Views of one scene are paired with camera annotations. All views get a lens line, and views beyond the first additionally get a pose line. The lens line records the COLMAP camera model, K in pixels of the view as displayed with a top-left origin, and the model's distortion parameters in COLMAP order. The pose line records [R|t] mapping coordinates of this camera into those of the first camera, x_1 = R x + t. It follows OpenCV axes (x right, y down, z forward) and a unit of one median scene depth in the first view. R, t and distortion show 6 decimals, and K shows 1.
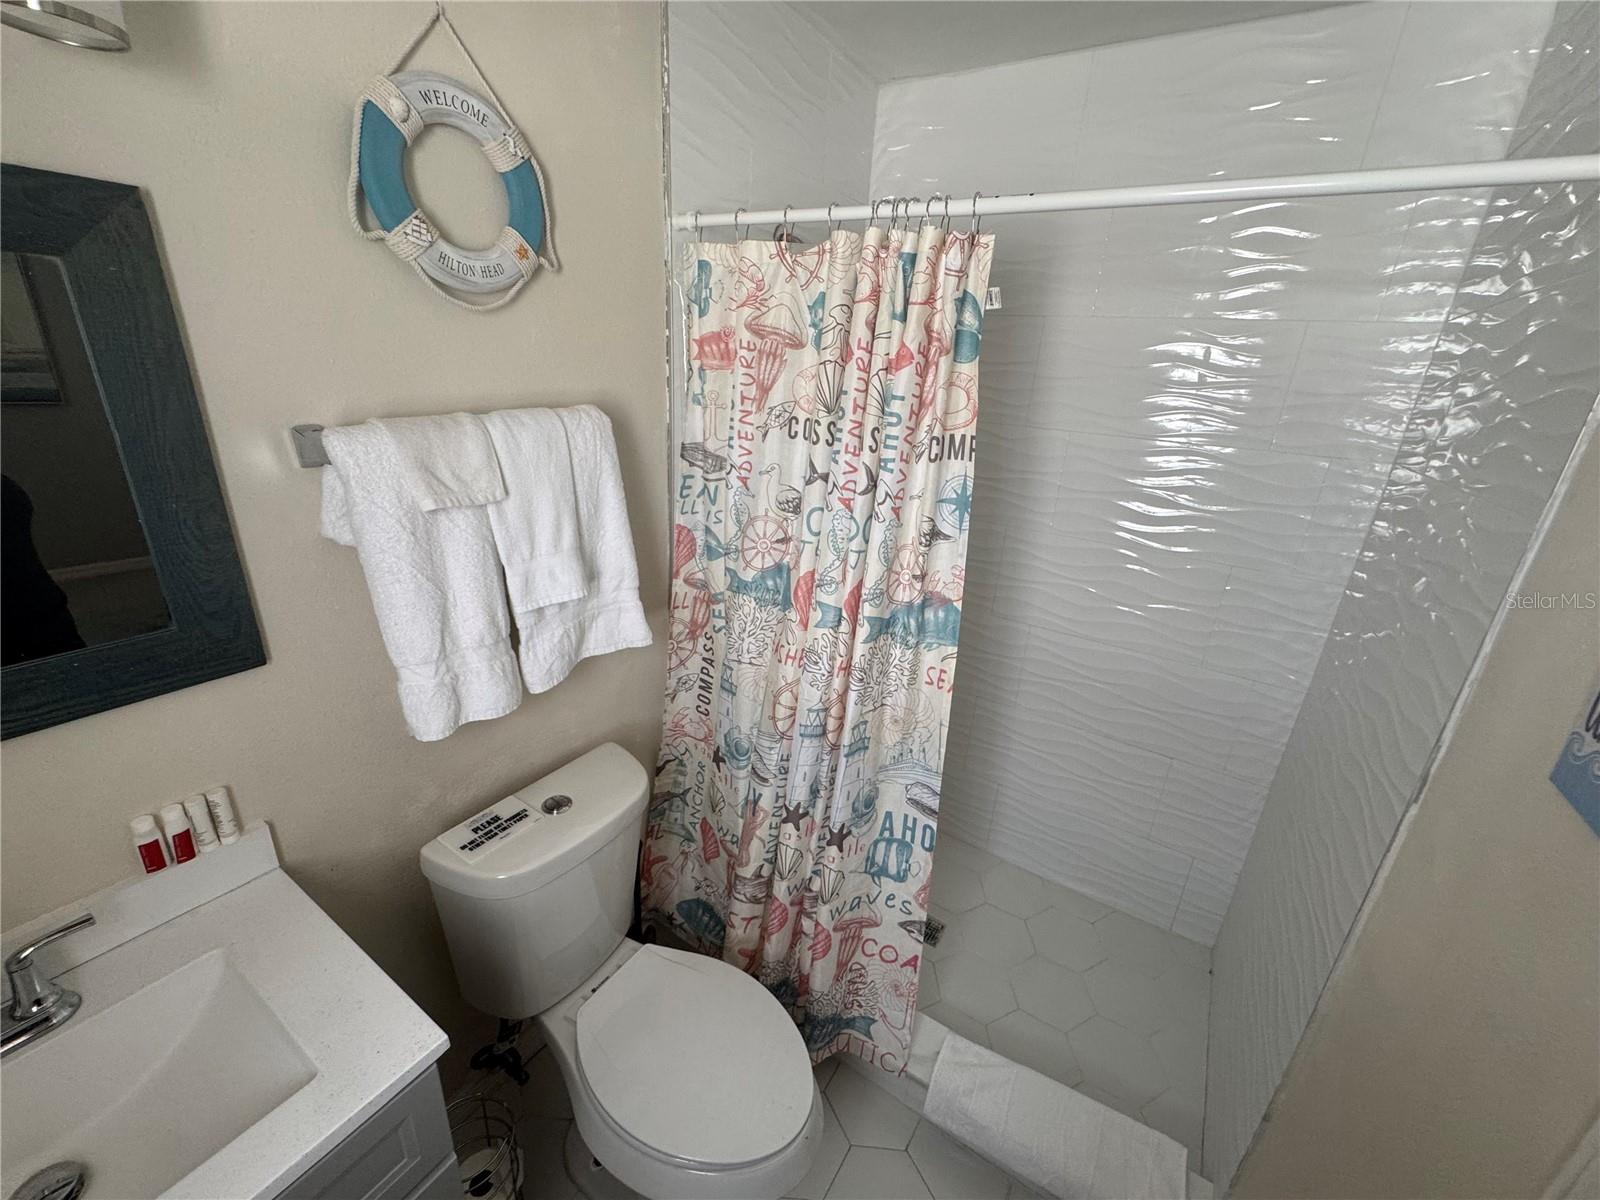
lens RADIAL K [[640.8, 0, 800.9], [0, 640.8, 596.8], [0, 0, 1]] dist [-0.002789, 0.000167]
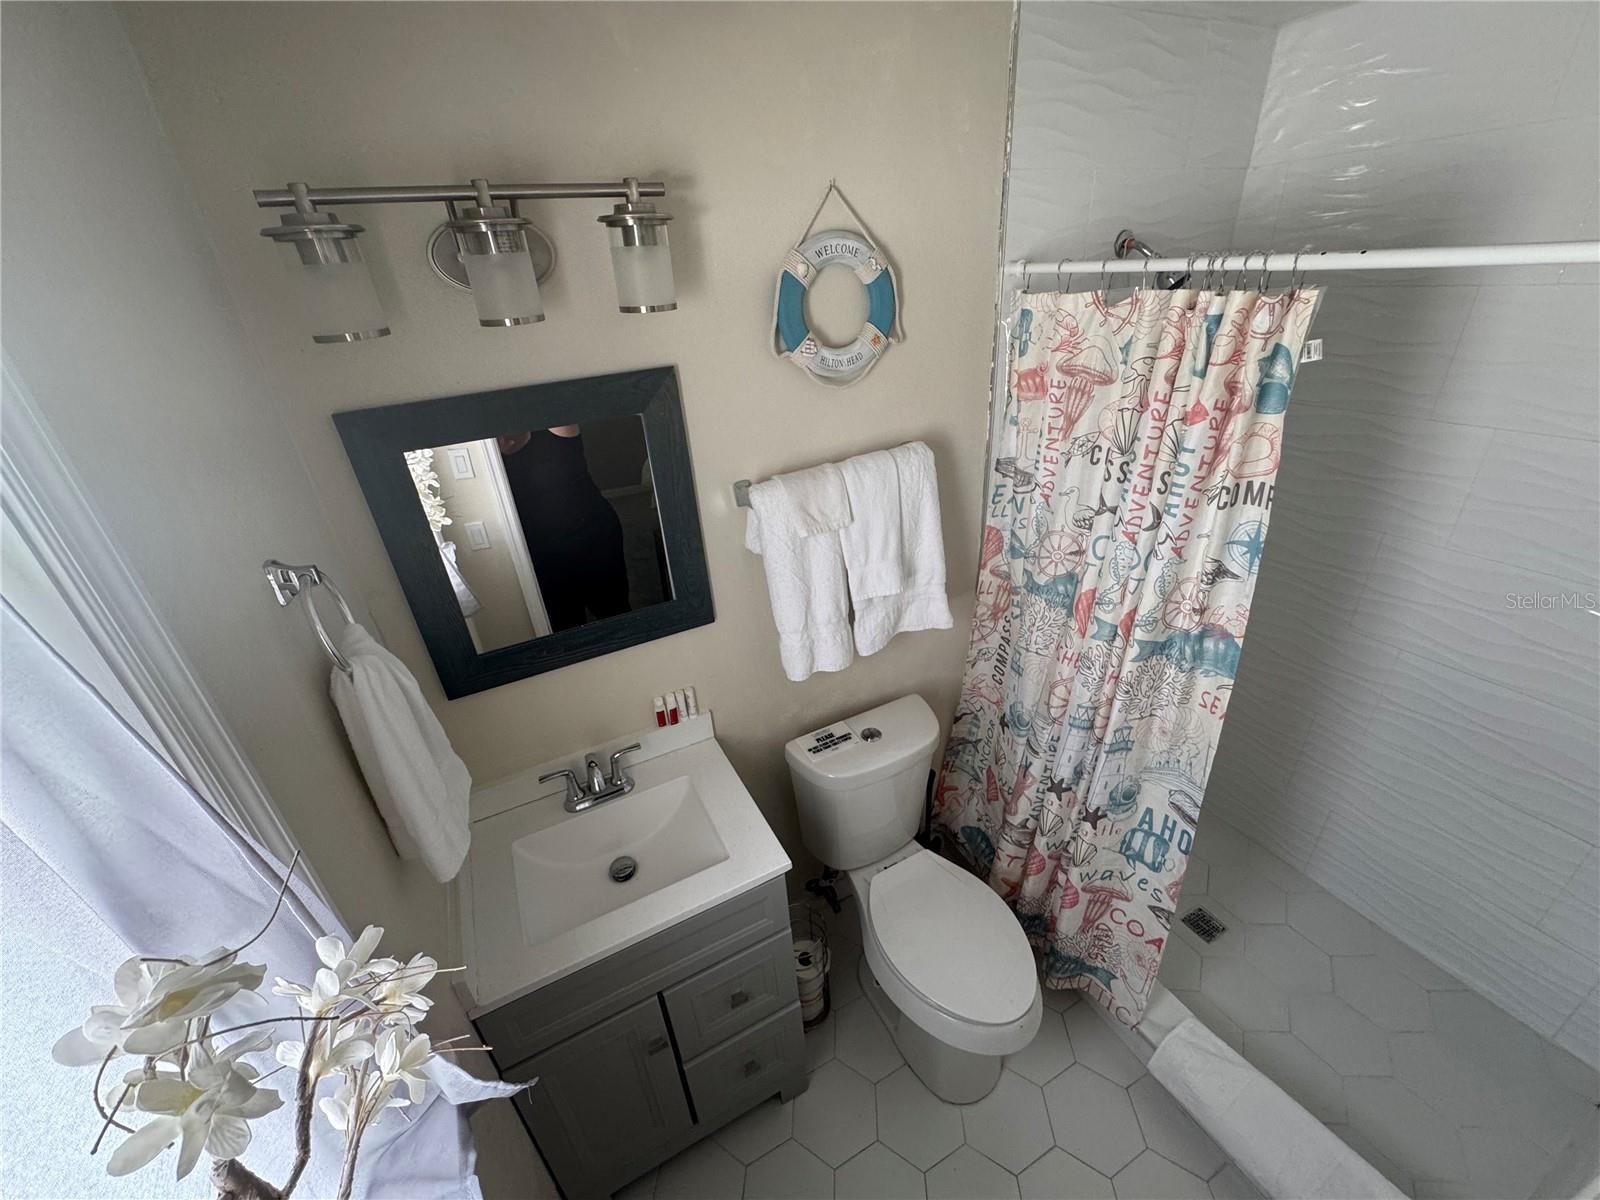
lens RADIAL K [[640.8, 0, 800.9], [0, 640.8, 596.8], [0, 0, 1]] dist [-0.002789, 0.000167]
pose [[0.857248, 0.126821, -0.499041, 0.141854], [-0.063252, 0.987790, 0.142373, -0.157478], [0.511004, -0.090484, 0.854803, -0.234807]]
